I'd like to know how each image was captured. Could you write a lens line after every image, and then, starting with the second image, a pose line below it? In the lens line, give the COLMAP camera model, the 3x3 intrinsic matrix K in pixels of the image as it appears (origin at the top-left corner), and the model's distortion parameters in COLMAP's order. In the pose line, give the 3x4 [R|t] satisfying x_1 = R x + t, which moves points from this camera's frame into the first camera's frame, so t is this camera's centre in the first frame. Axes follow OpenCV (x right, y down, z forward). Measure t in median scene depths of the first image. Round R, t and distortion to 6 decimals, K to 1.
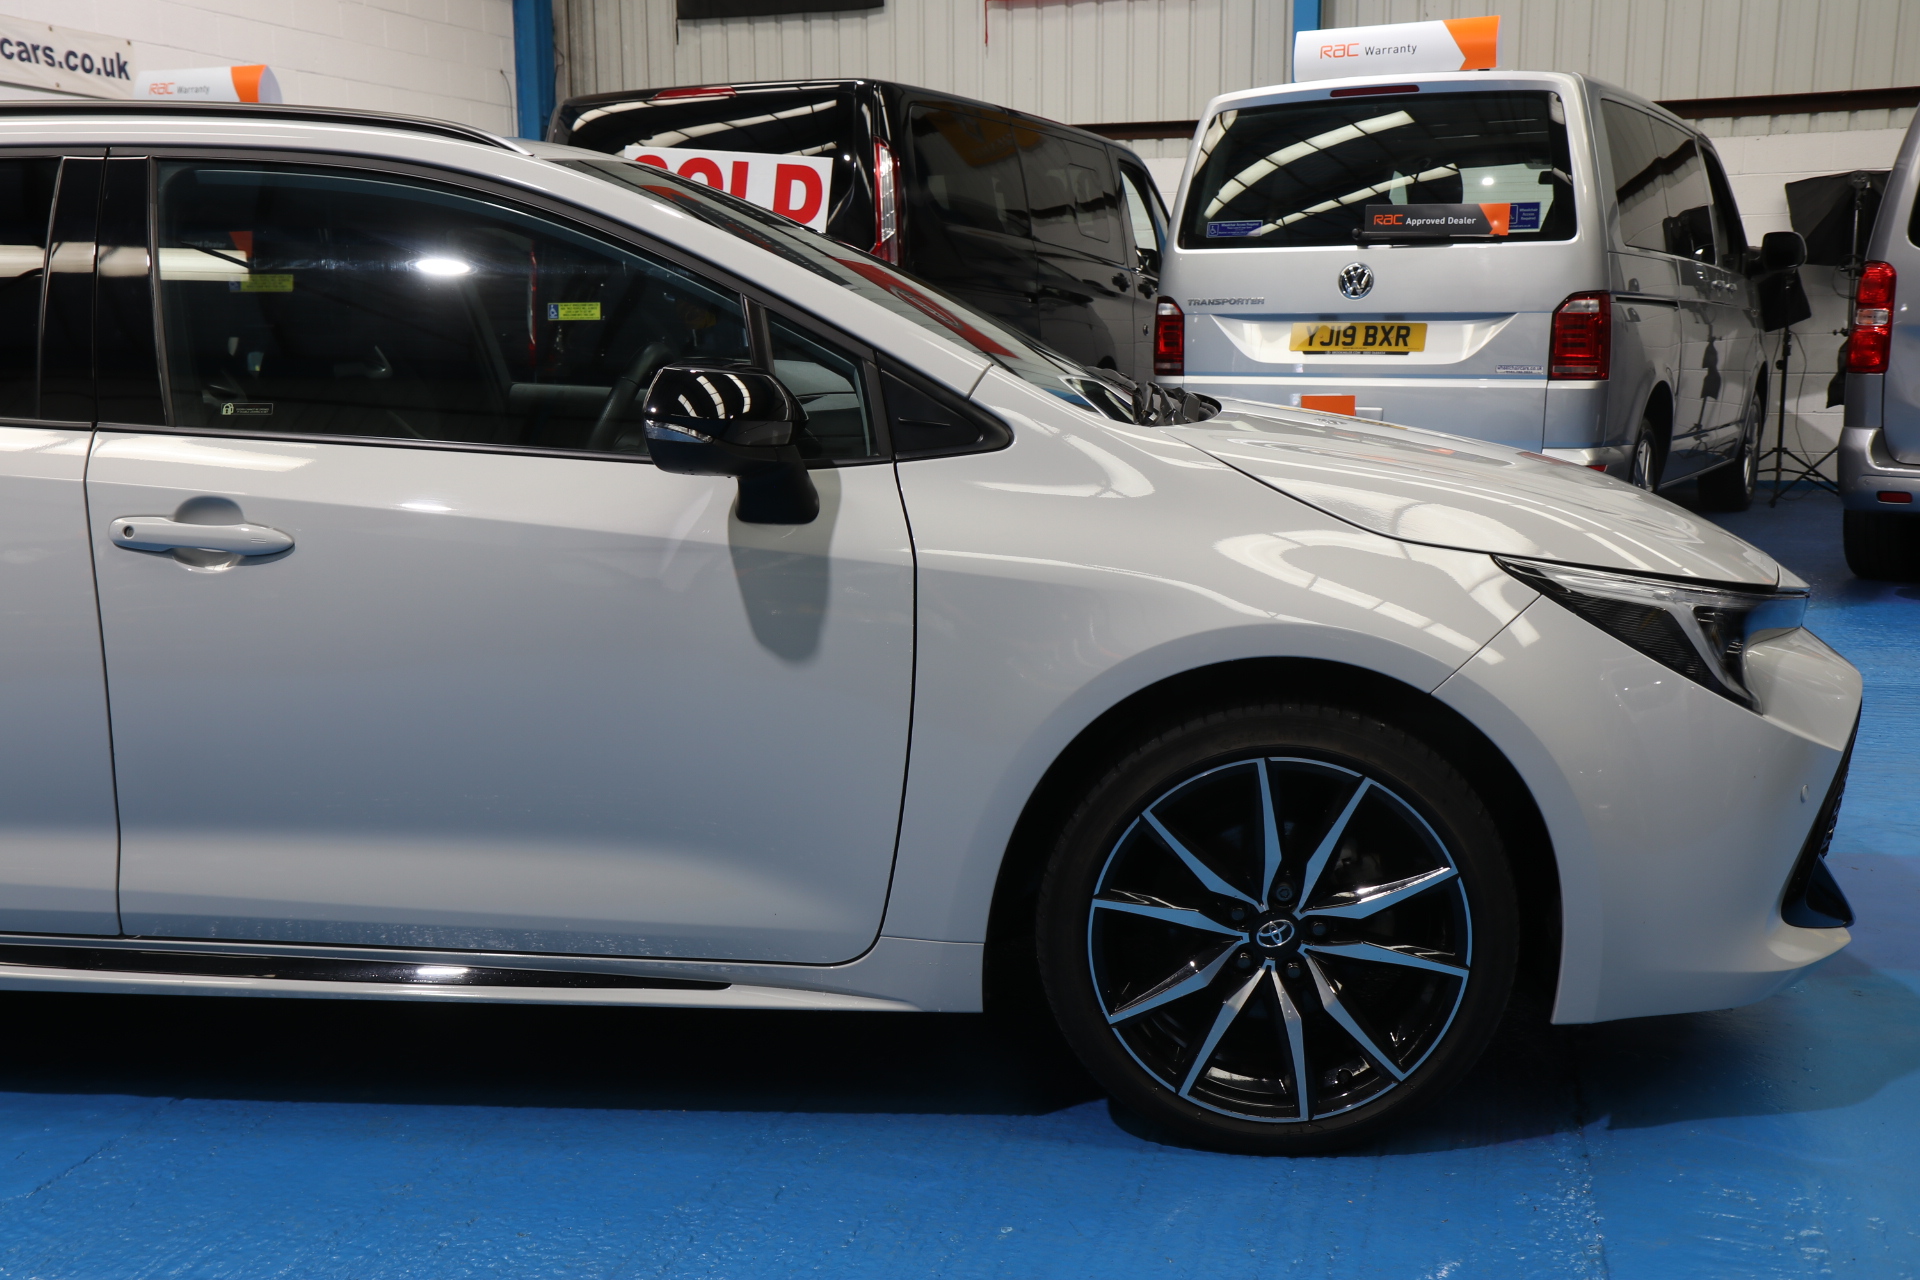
lens RADIAL K [[1938.3, 0, 959.8], [0, 1938.3, 665.2], [0, 0, 1]] dist [-0.021043, 0.164173]
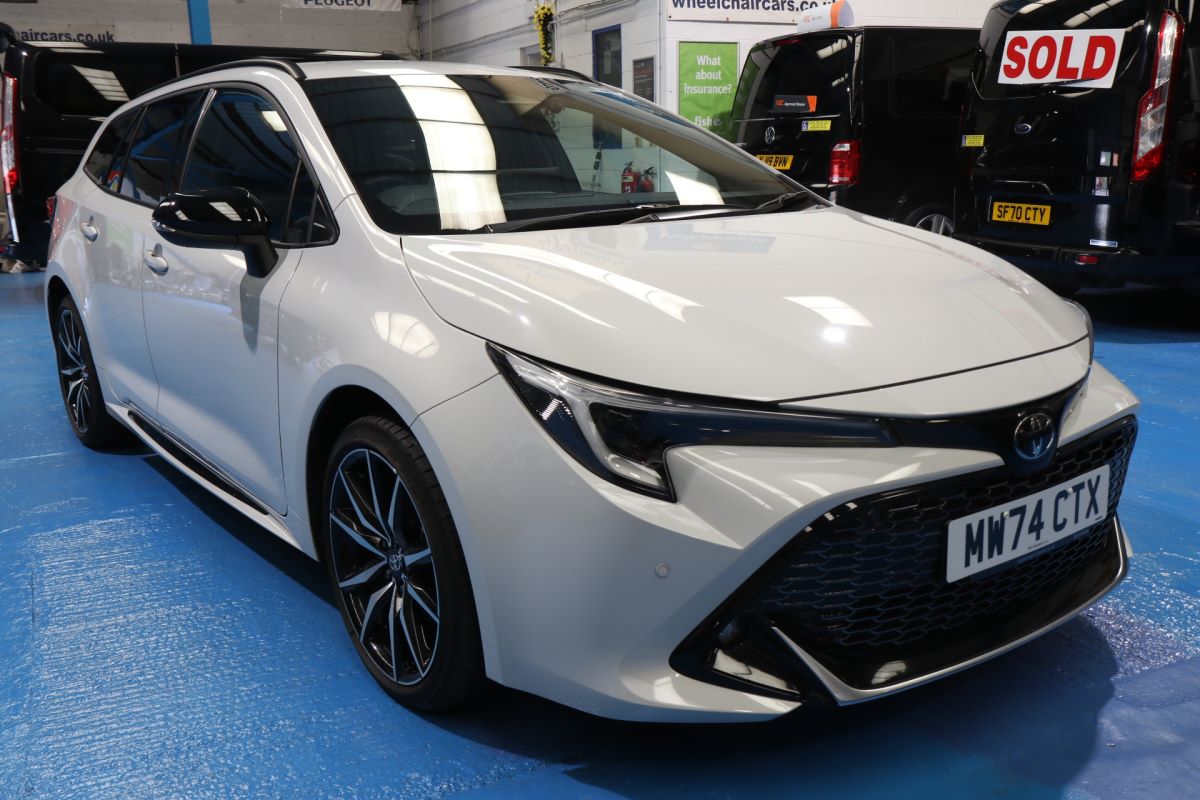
lens RADIAL K [[1111.2, 0, 602.0], [0, 1111.2, 415.9], [0, 0, 1]] dist [-0.035955, 0.115621]
pose [[0.667787, 0.174361, -0.723643, 0.326010], [-0.123066, 0.984661, 0.123687, -0.040019], [0.734108, 0.006460, 0.679002, 0.183236]]
